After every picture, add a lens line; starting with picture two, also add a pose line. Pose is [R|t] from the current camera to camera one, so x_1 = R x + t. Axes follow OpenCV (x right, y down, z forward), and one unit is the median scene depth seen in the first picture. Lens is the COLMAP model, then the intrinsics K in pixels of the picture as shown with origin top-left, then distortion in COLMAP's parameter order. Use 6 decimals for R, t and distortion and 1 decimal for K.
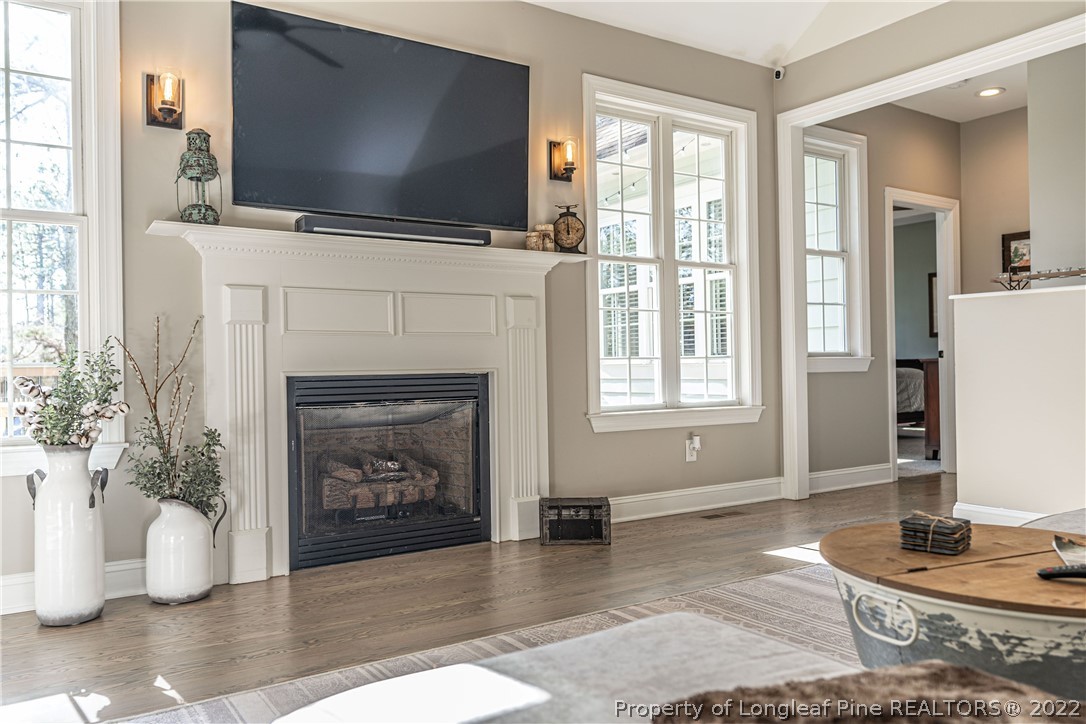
lens RADIAL K [[828.8, 0, 544.6], [0, 828.8, 358.8], [0, 0, 1]] dist [0.010126, 0.007251]
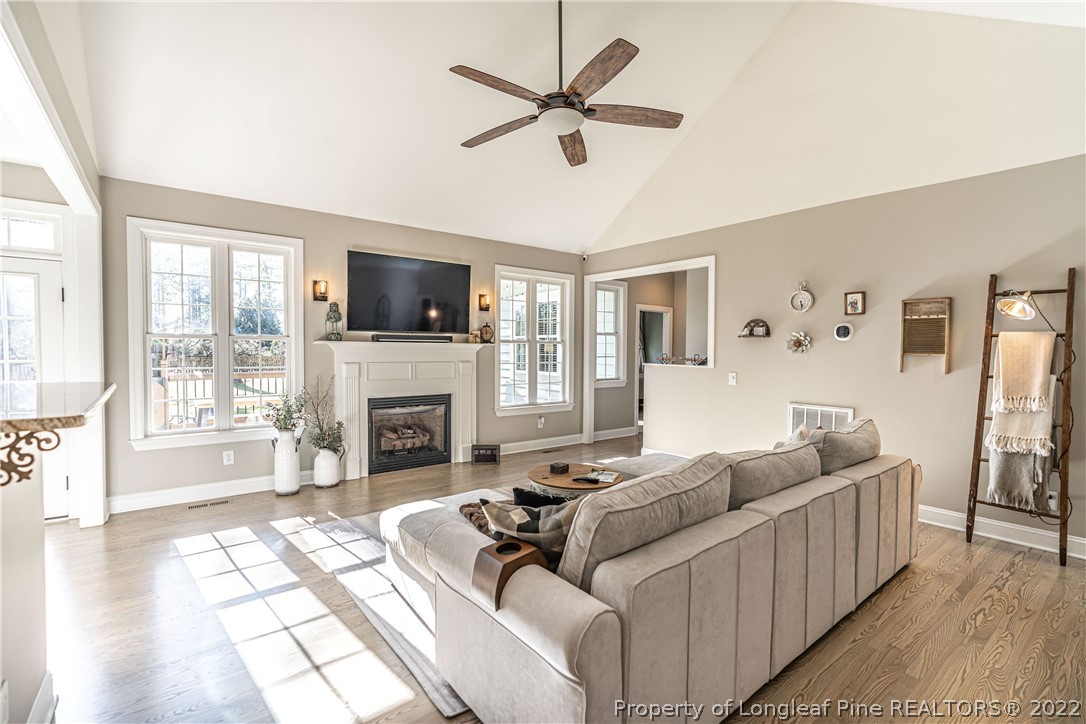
lens RADIAL K [[494.8, 0, 544.4], [0, 494.8, 366.7], [0, 0, 1]] dist [-0.001347, -0.000355]
pose [[0.996013, 0.021011, 0.086694, 0.081228], [-0.024841, 0.998752, 0.043338, -0.138393], [-0.085675, -0.045319, 0.995292, -0.481790]]
